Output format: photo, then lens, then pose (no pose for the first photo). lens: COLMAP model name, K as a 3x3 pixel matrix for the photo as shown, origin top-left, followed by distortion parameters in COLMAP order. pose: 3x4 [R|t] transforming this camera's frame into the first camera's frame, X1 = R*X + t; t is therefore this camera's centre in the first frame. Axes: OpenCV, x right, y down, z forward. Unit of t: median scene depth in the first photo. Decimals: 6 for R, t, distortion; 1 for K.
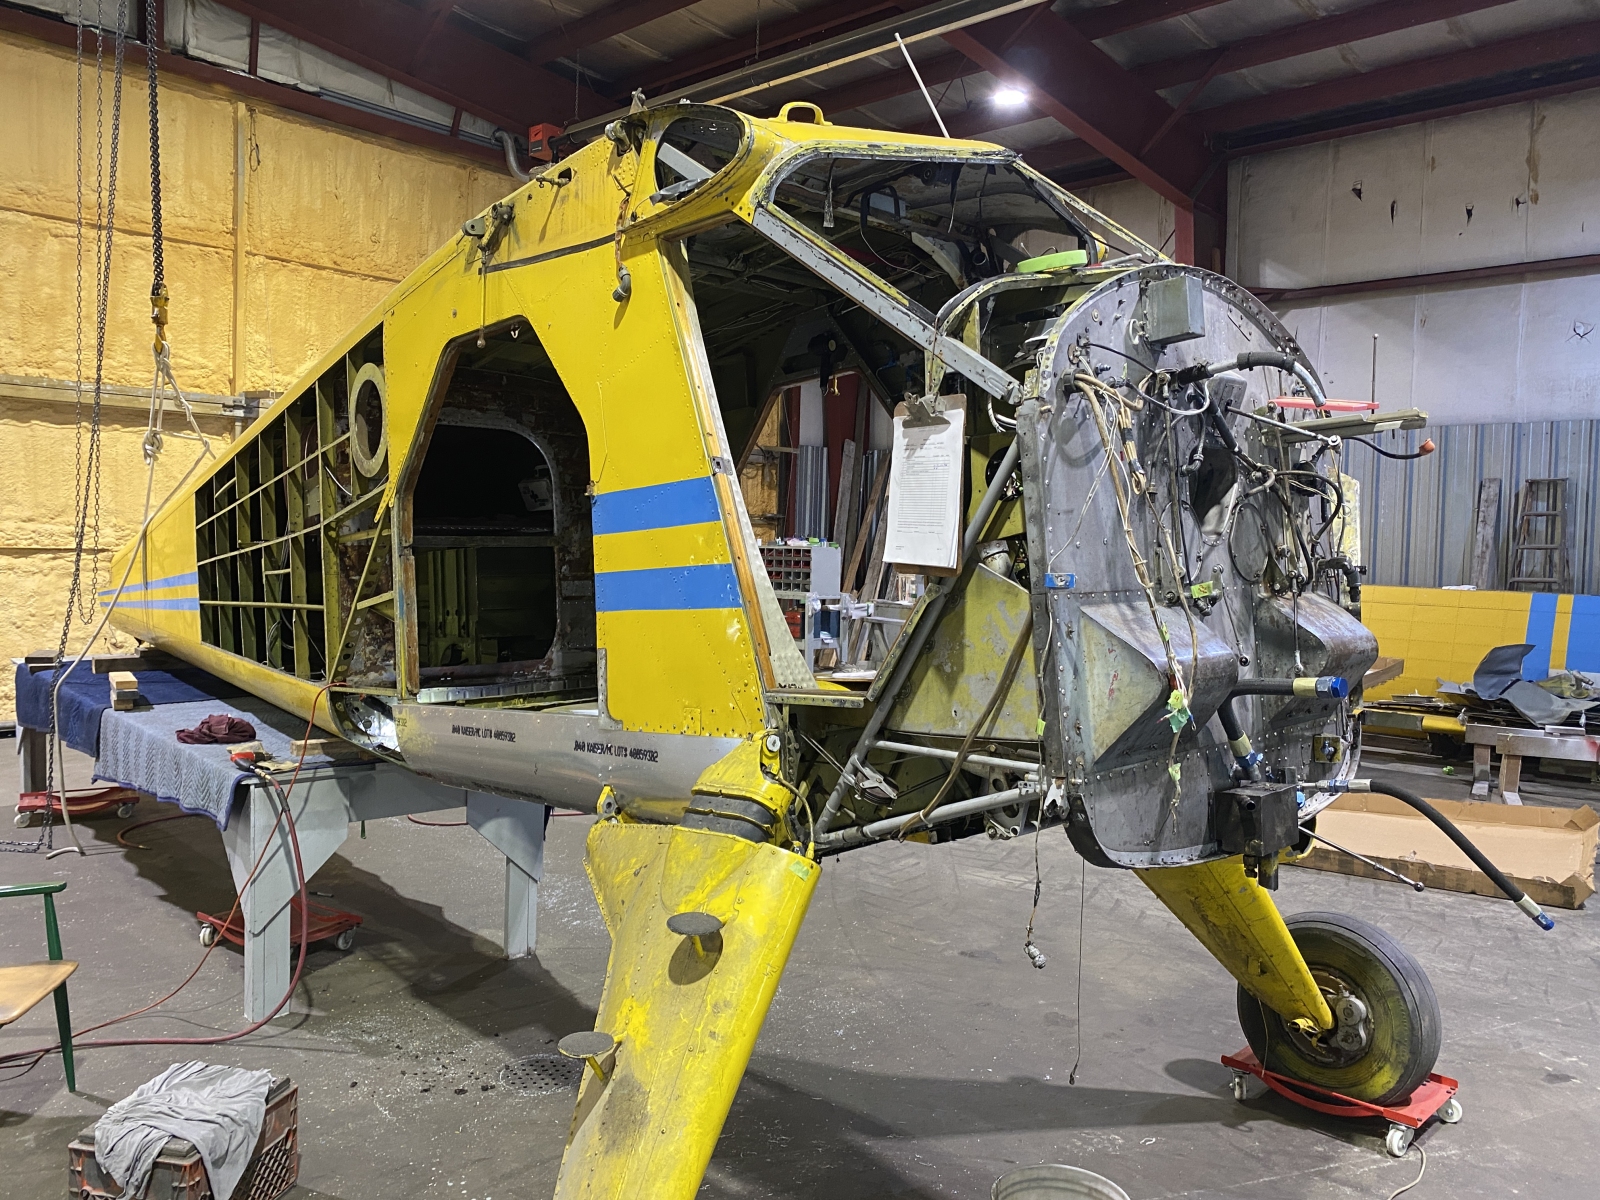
lens RADIAL K [[1220.1, 0, 798.1], [0, 1220.1, 601.6], [0, 0, 1]] dist [-0.013813, 0.040050]
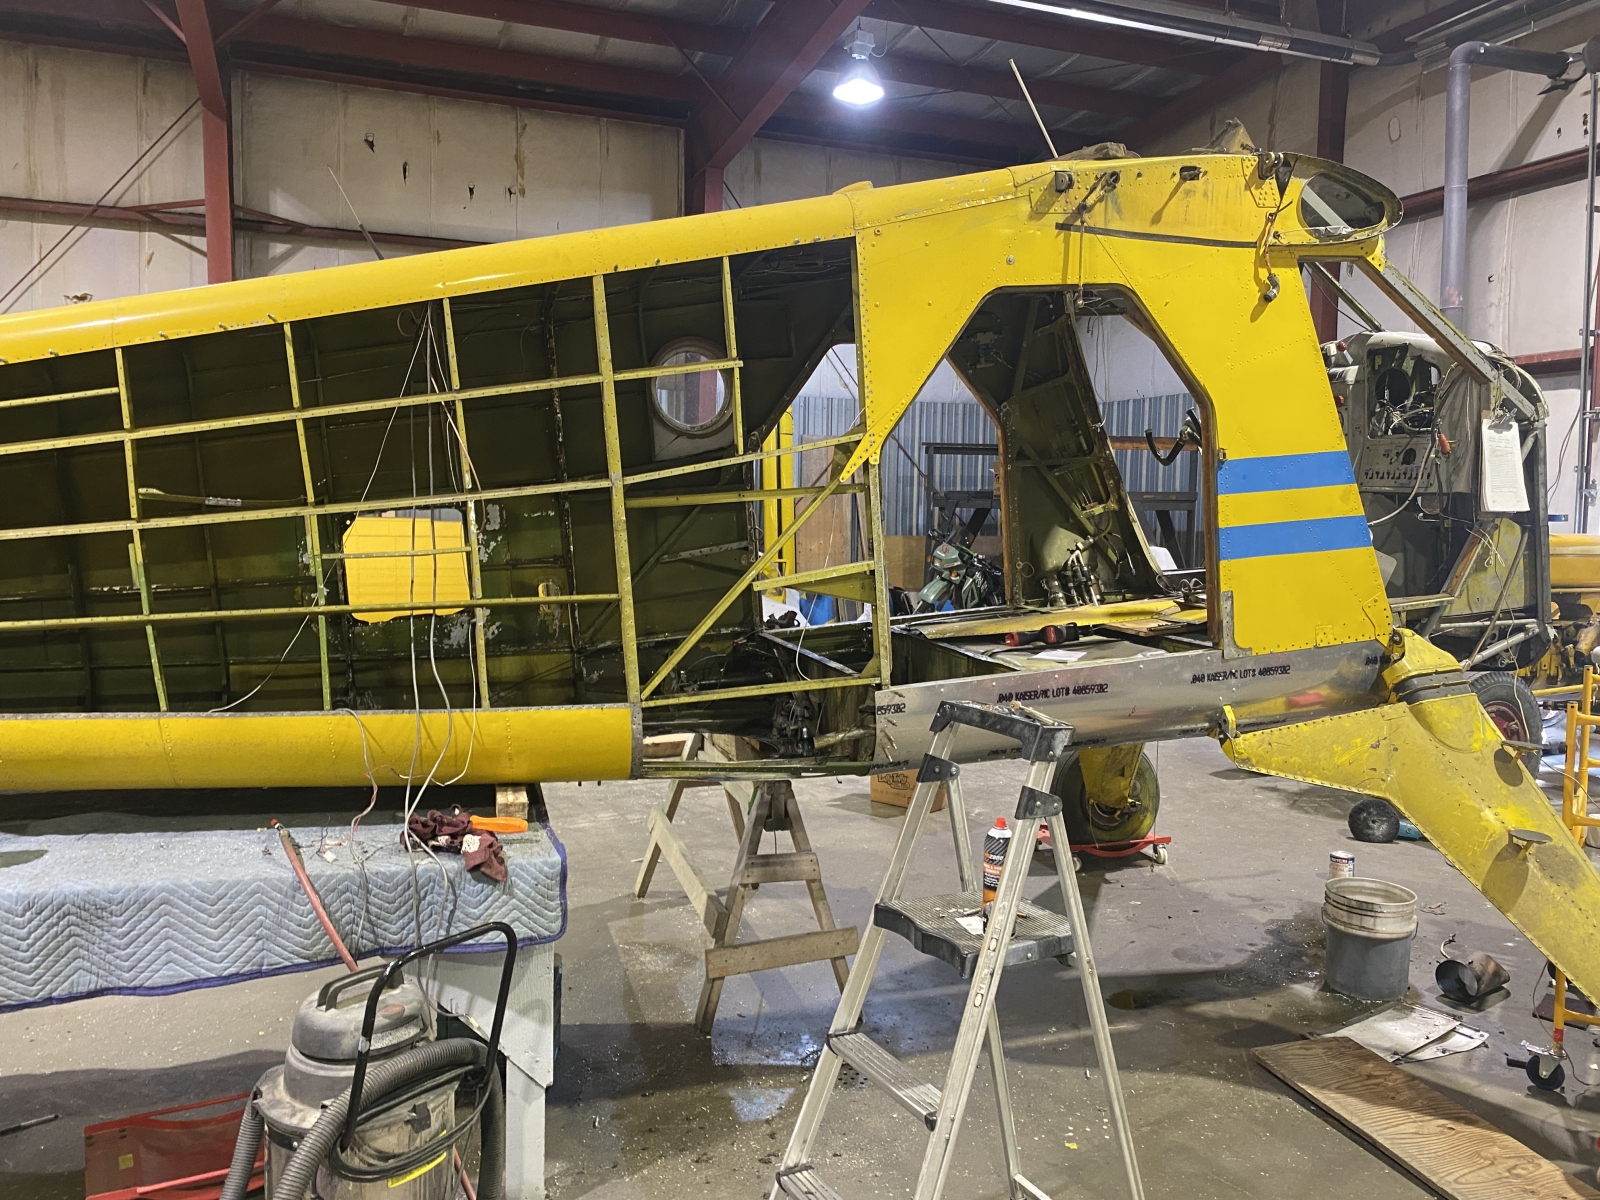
lens RADIAL K [[1220.1, 0, 799.4], [0, 1220.1, 602.5], [0, 0, 1]] dist [-0.013813, 0.040050]
pose [[0.454186, -0.094366, 0.885895, -1.110089], [0.043684, 0.995537, 0.083649, -0.054264], [-0.889835, 0.000708, 0.456281, 0.654662]]
